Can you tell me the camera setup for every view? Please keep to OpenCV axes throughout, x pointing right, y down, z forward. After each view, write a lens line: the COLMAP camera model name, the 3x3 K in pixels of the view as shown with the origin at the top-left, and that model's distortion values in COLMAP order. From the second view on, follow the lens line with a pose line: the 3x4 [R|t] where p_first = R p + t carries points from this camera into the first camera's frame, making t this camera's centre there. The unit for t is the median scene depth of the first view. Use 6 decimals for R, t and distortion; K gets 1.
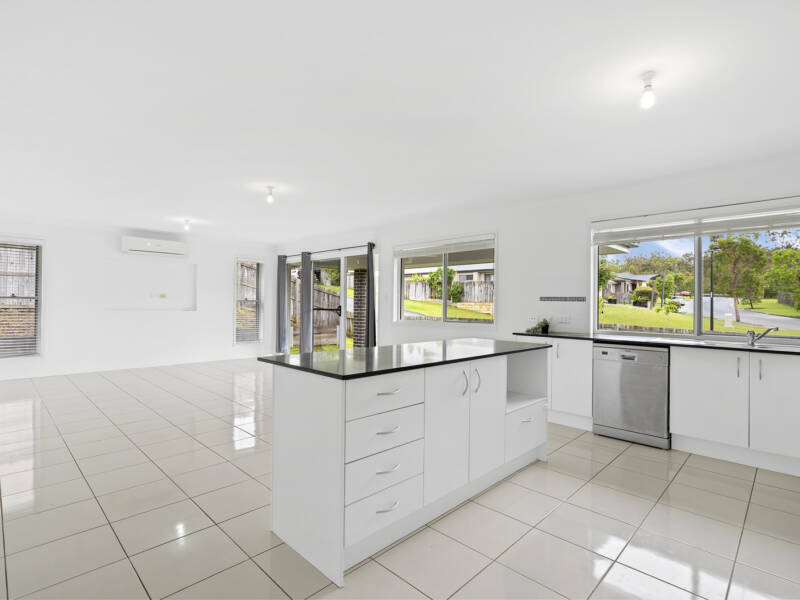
lens RADIAL K [[409.6, 0, 399.3], [0, 409.6, 302.9], [0, 0, 1]] dist [-0.001761, 0.000748]
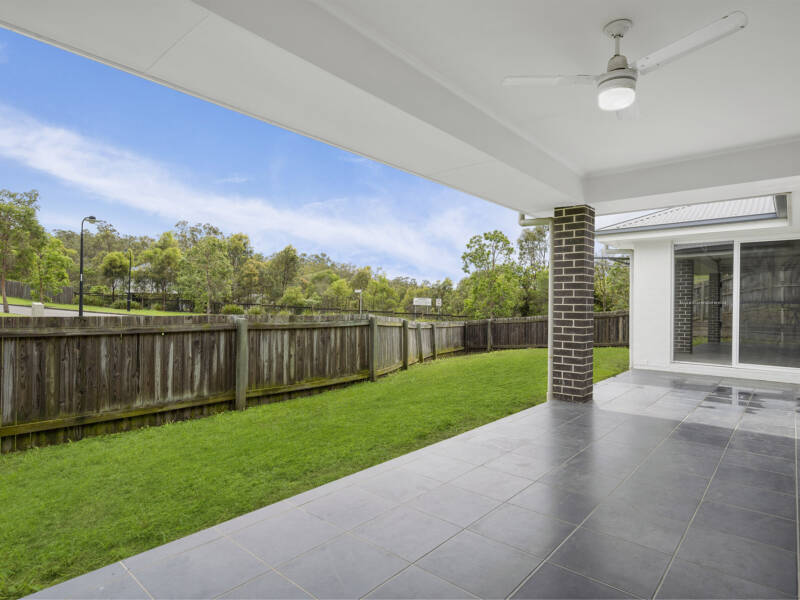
lens RADIAL K [[446.4, 0, 403.6], [0, 446.4, 299.2], [0, 0, 1]] dist [0.004751, 0.000047]
pose [[-0.047828, -0.000119, 0.998856, -0.408496], [-0.015500, 0.999880, -0.000623, 0.050535], [-0.998735, -0.015512, -0.047824, 1.839466]]
